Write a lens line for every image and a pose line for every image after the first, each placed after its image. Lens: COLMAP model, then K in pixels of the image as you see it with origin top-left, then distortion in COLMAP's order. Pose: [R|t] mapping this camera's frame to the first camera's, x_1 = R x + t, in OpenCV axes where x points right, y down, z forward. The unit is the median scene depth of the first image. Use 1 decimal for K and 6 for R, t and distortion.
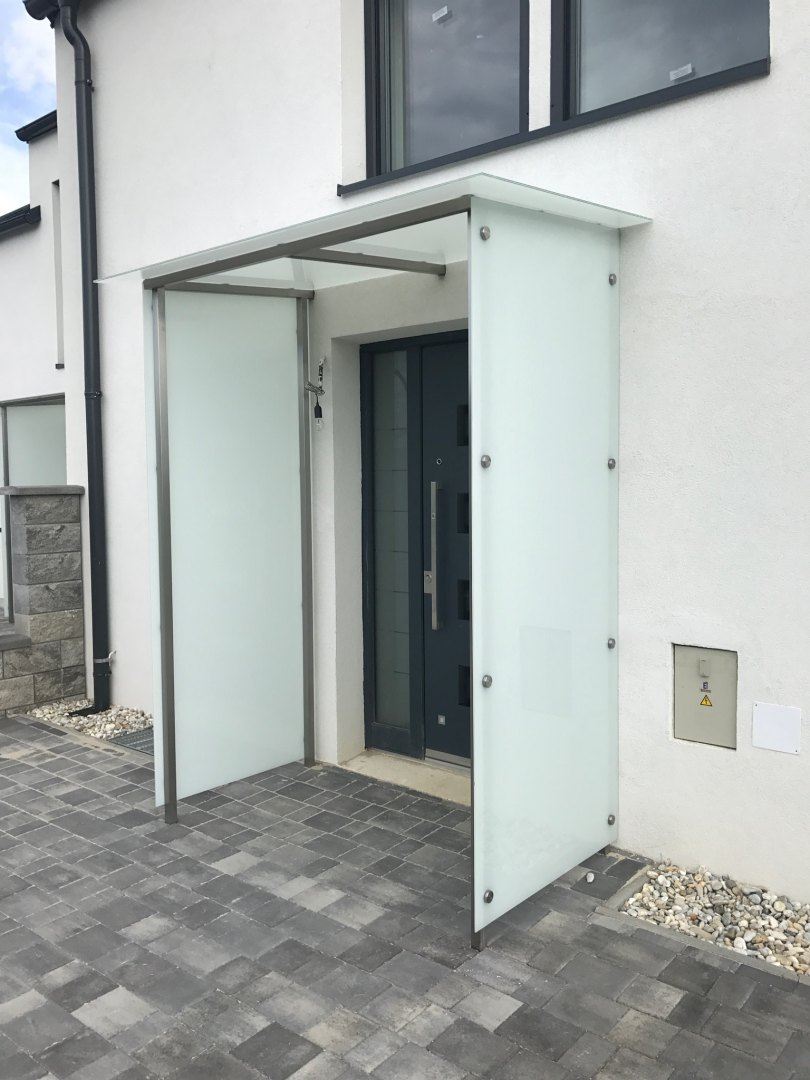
lens RADIAL K [[882.1, 0, 405.6], [0, 882.1, 528.3], [0, 0, 1]] dist [0.000500, 0.010091]
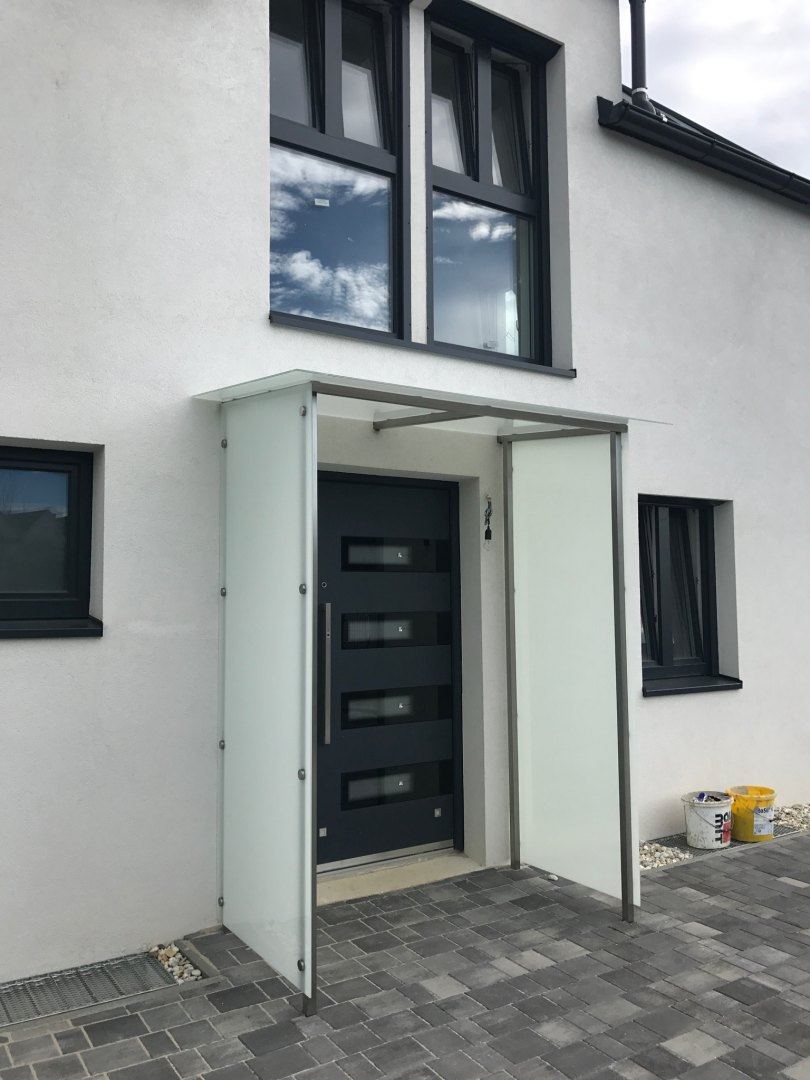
lens RADIAL K [[876.8, 0, 411.2], [0, 876.8, 537.4], [0, 0, 1]] dist [0.013445, 0.000667]
pose [[0.298107, 0.073015, 0.951736, -1.254035], [0.056430, 0.993978, -0.093931, -0.036393], [-0.952863, 0.081708, 0.292191, 0.742106]]
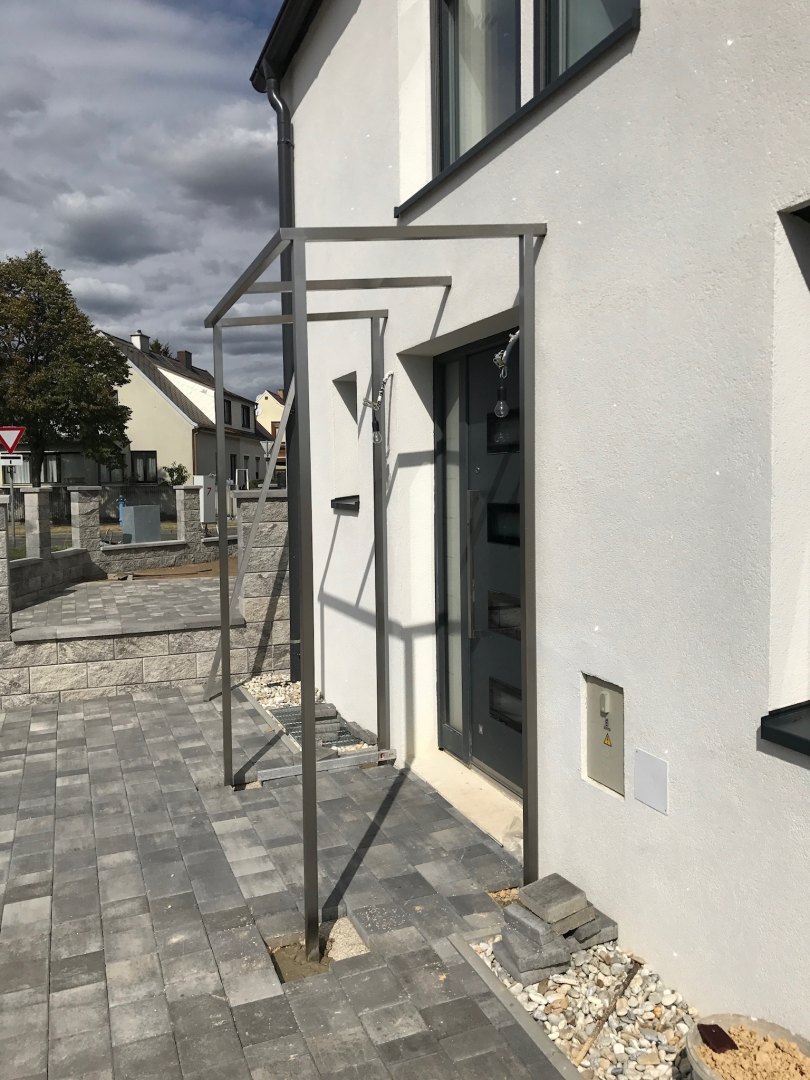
lens RADIAL K [[874.7, 0, 409.6], [0, 874.7, 537.0], [0, 0, 1]] dist [0.006470, 0.003724]
pose [[0.877734, 0.028462, -0.478302, 0.576740], [-0.020428, 0.999549, 0.021991, -0.026551], [0.478712, -0.009531, 0.877920, 0.120463]]
